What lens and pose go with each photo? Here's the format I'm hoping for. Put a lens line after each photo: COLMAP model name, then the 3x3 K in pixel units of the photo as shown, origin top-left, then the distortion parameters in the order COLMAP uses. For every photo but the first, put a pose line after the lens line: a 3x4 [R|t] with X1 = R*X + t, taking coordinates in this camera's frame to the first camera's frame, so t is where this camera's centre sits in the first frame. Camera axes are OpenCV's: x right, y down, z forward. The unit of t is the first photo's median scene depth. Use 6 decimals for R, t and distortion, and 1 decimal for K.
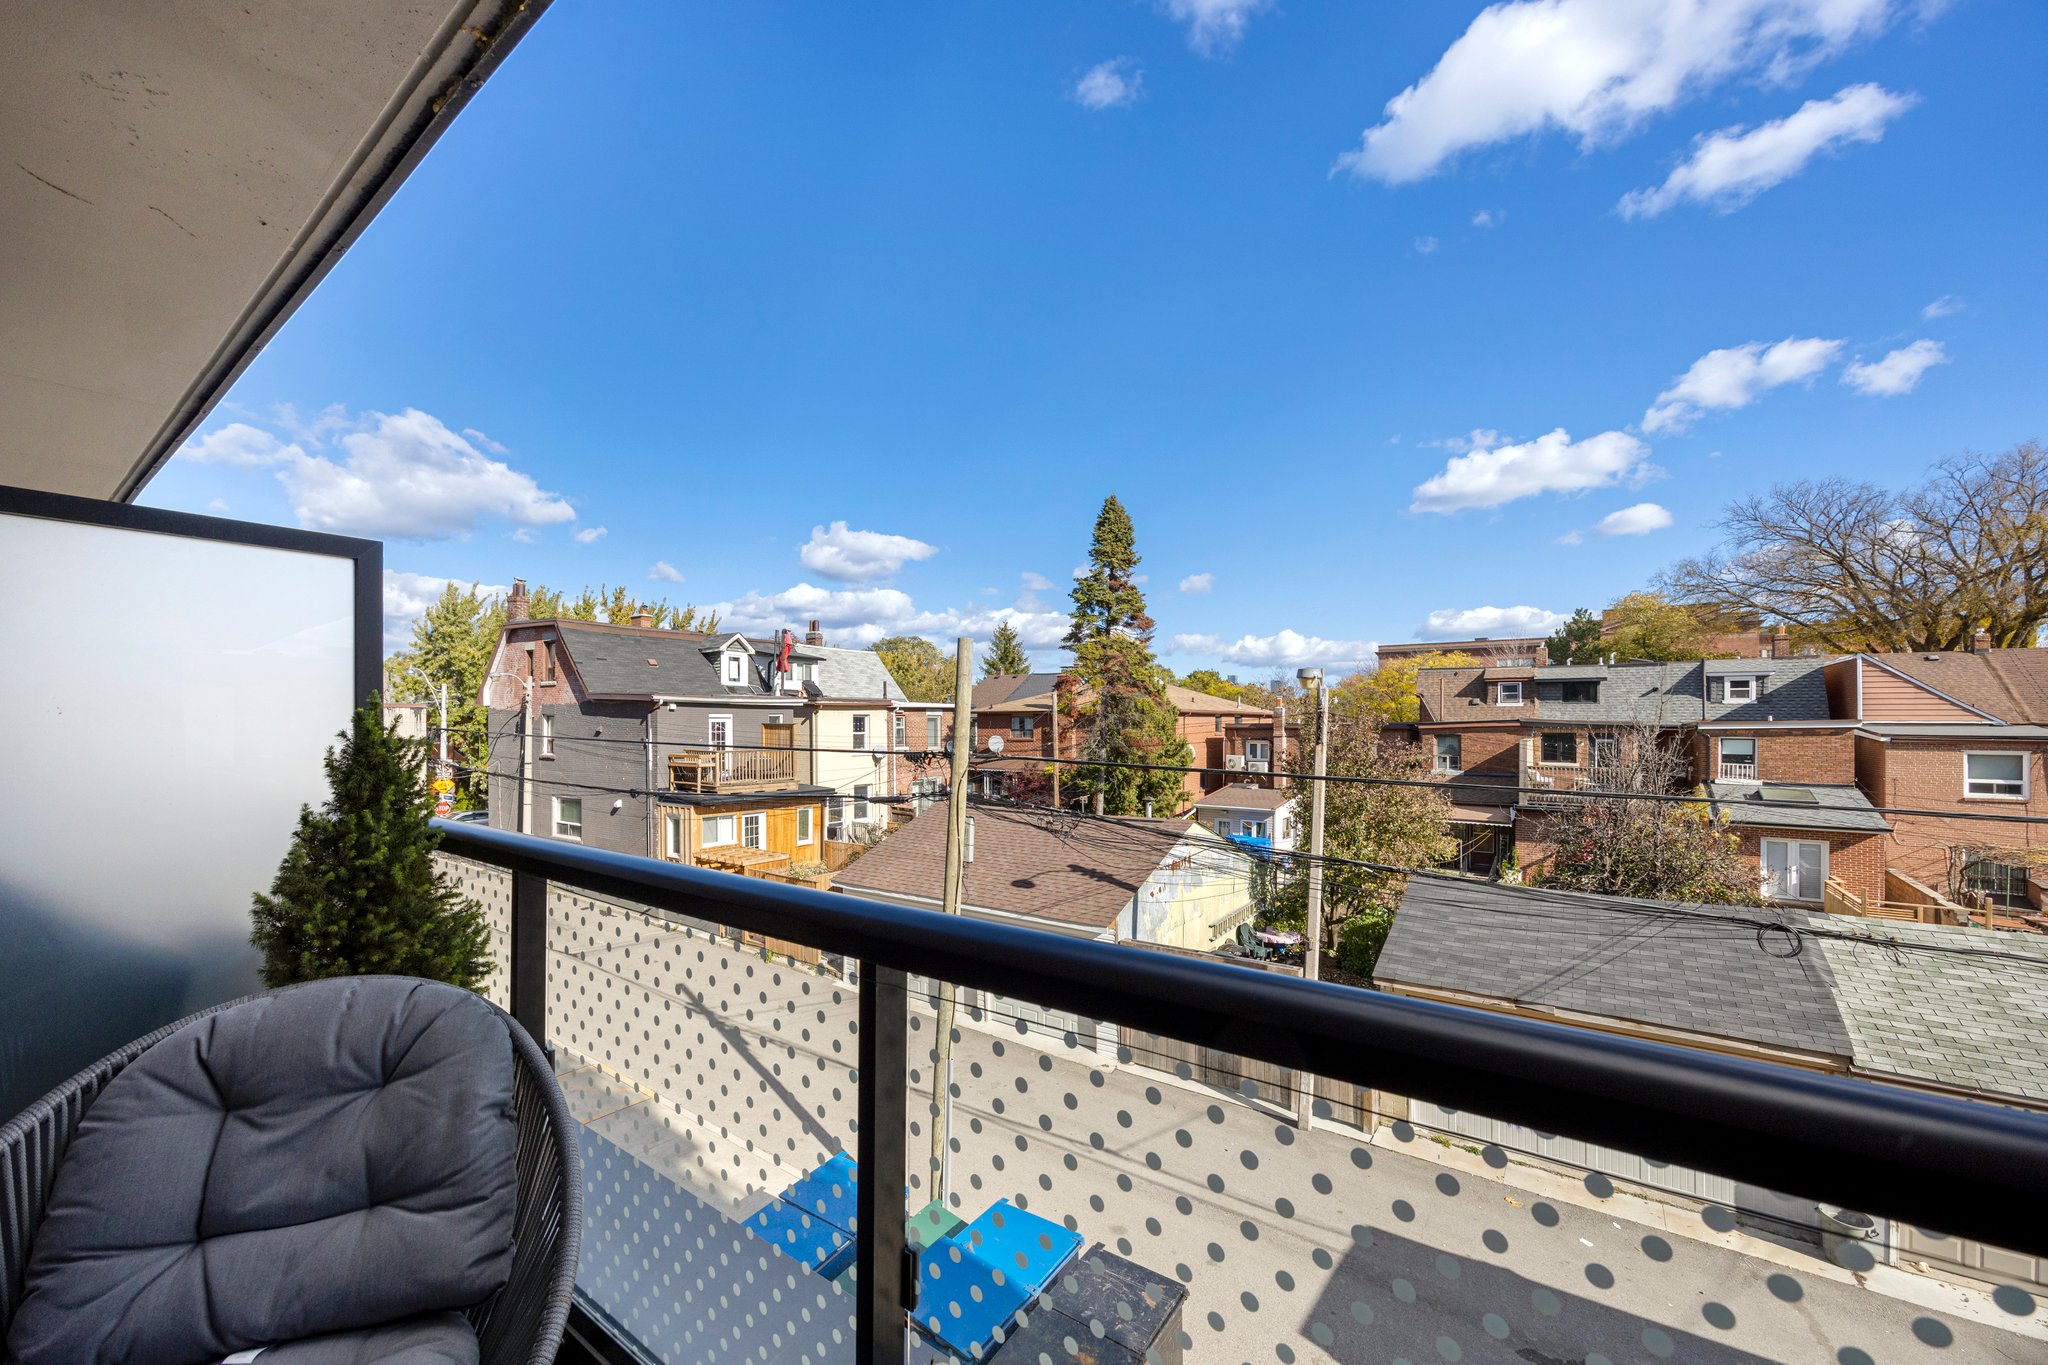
lens RADIAL K [[804.4, 0, 1022.5], [0, 804.4, 742.5], [0, 0, 1]] dist [0.001356, 0.000622]
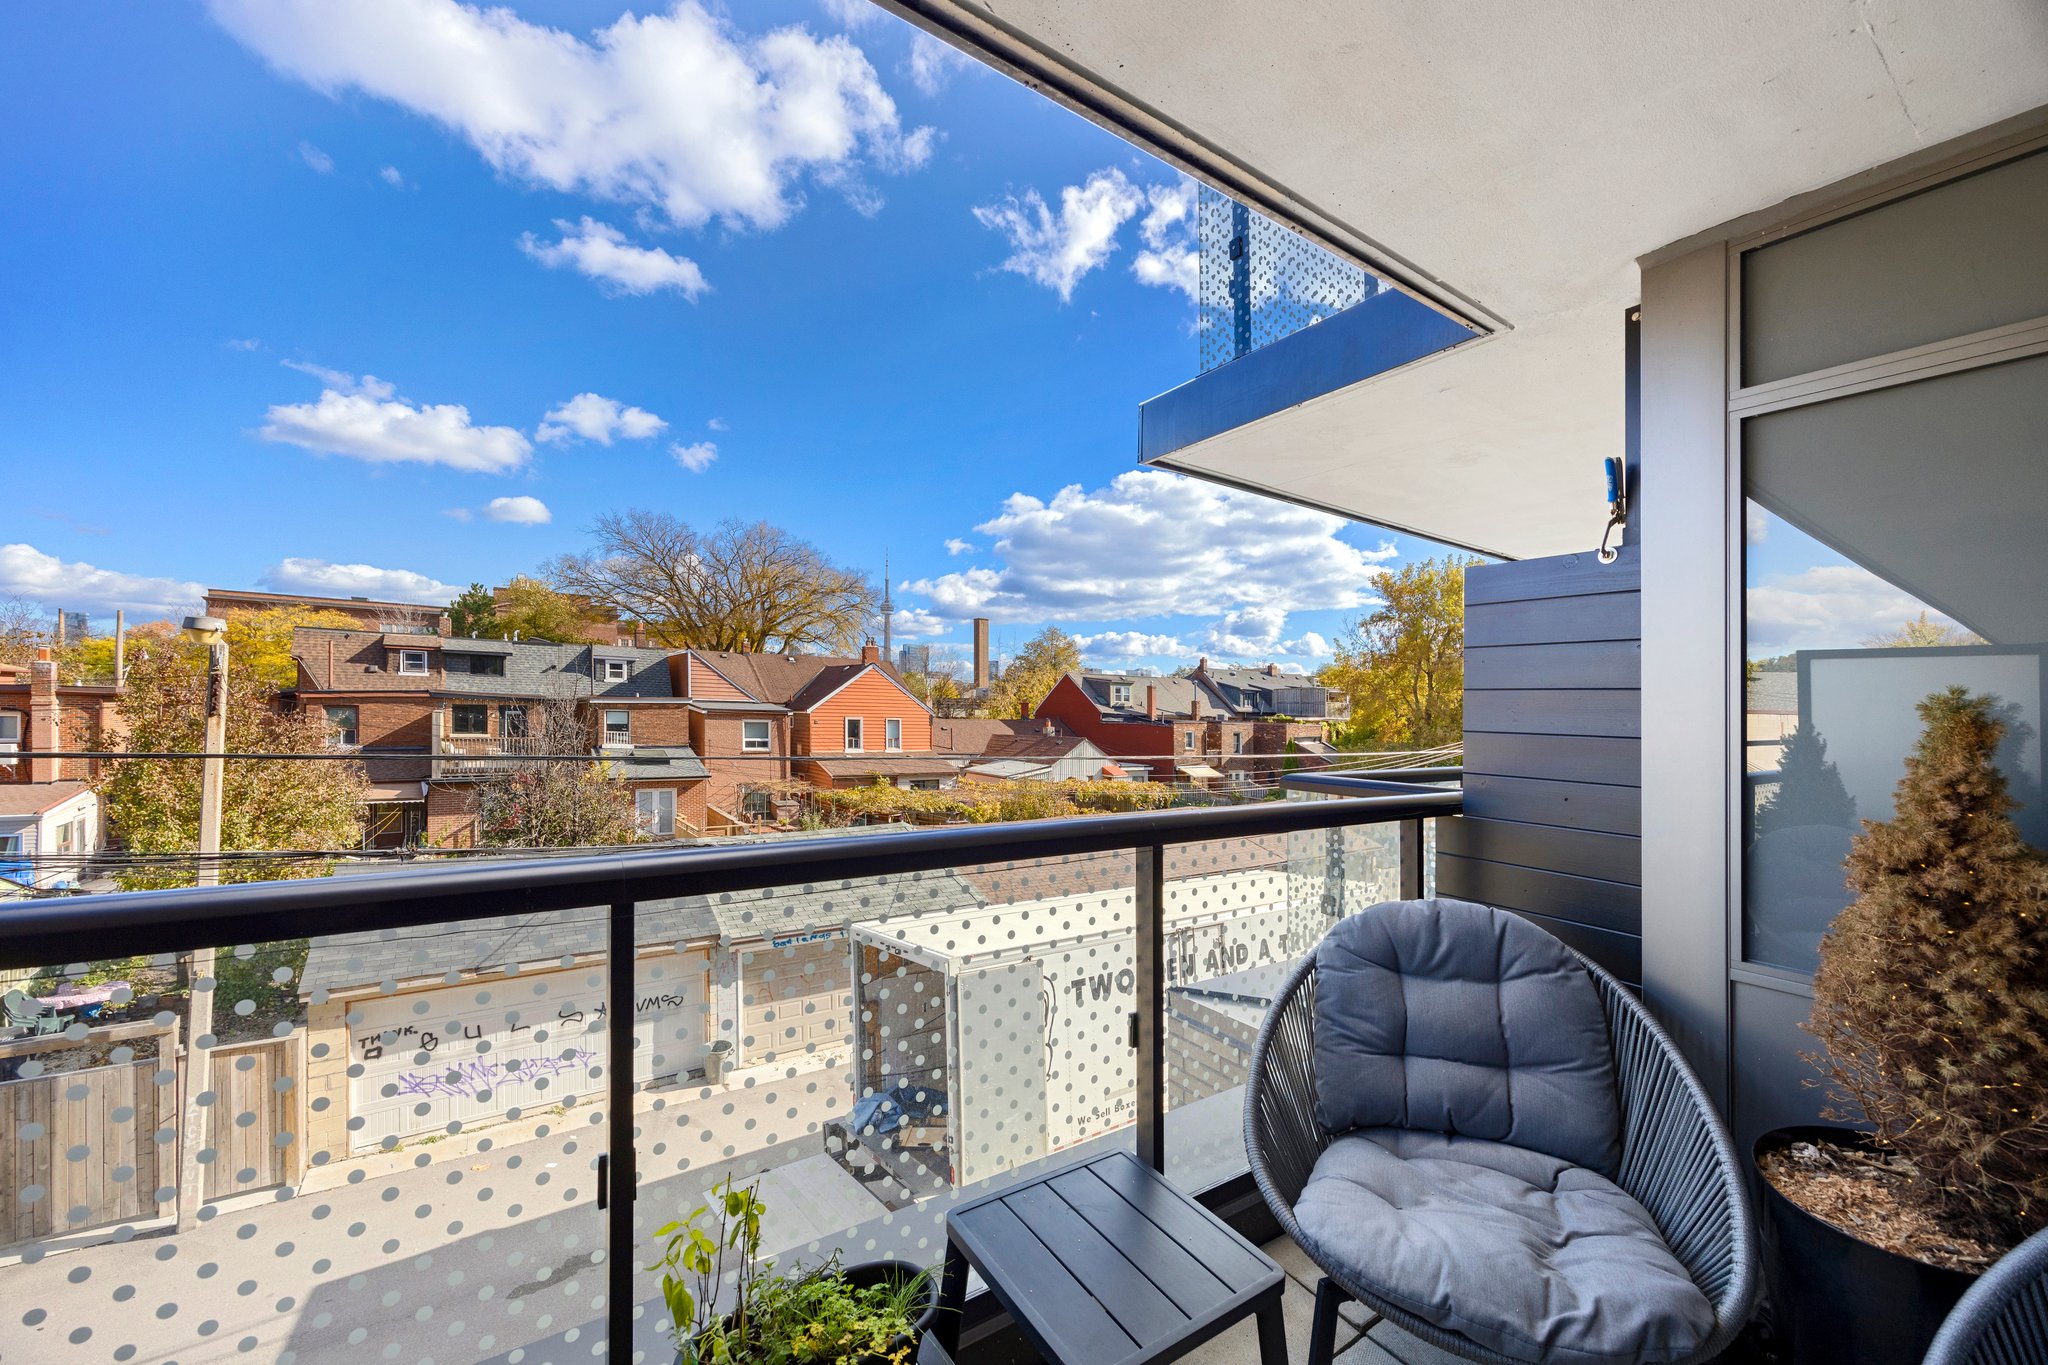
lens RADIAL K [[794.4, 0, 1028.6], [0, 794.4, 713.2], [0, 0, 1]] dist [-0.008278, 0.004458]
pose [[0.335418, 0.001199, 0.942069, -0.035118], [-0.000434, 0.999999, -0.001118, -0.000348], [-0.942069, -0.000034, 0.335419, 0.004031]]
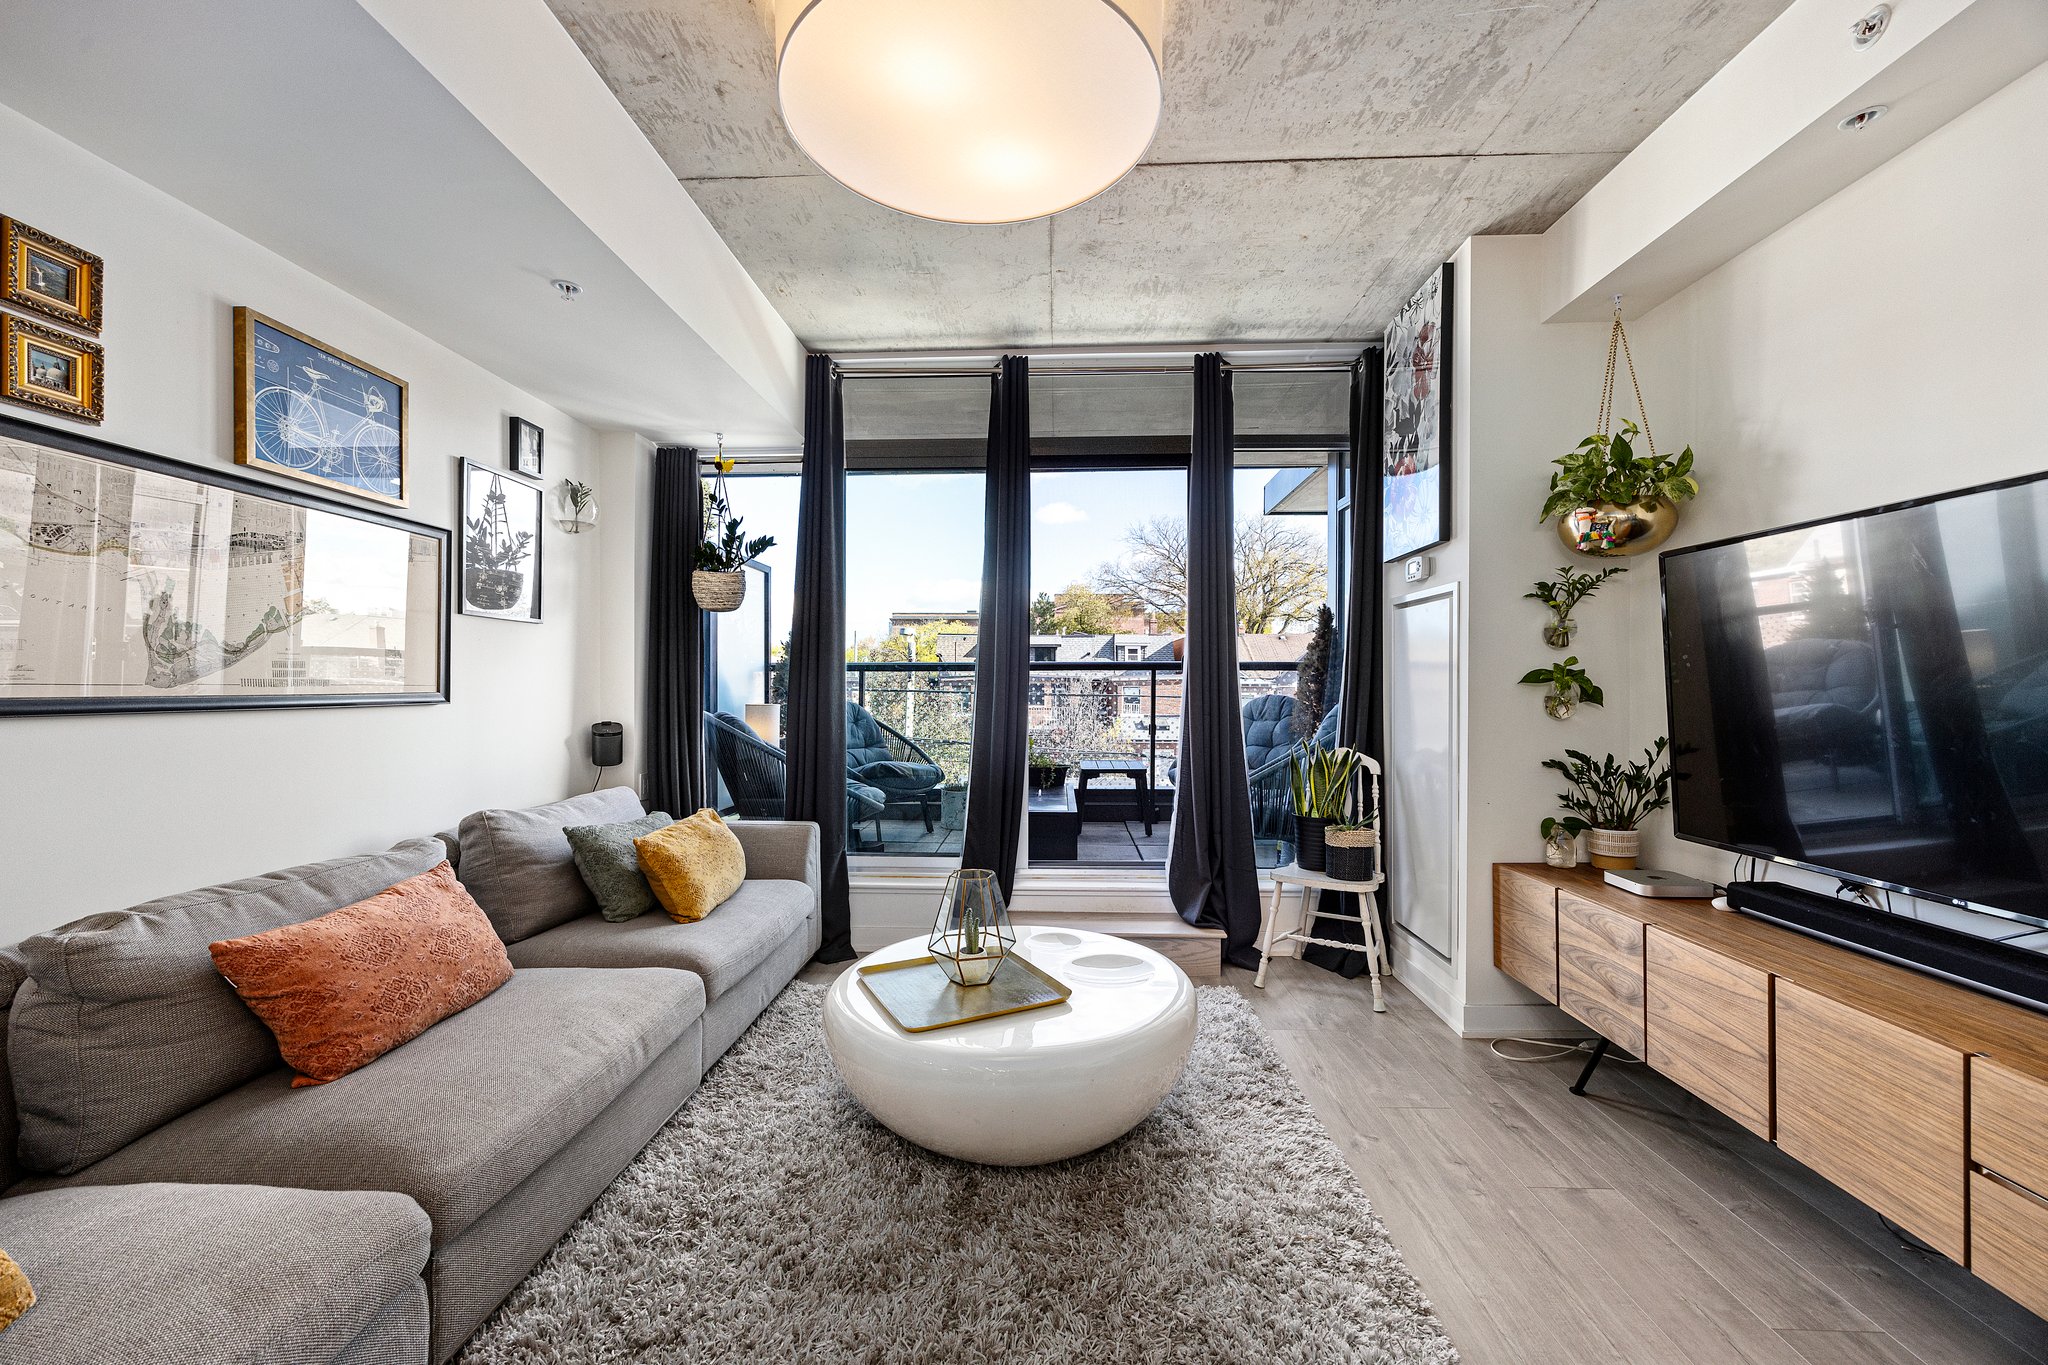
lens RADIAL K [[796.8, 0, 1023.4], [0, 796.8, 689.9], [0, 0, 1]] dist [-0.008847, 0.004546]
pose [[0.832881, -0.004173, 0.553436, -0.099191], [0.012404, 0.999861, -0.011128, 0.012856], [-0.553313, 0.016133, 0.832817, -0.120246]]
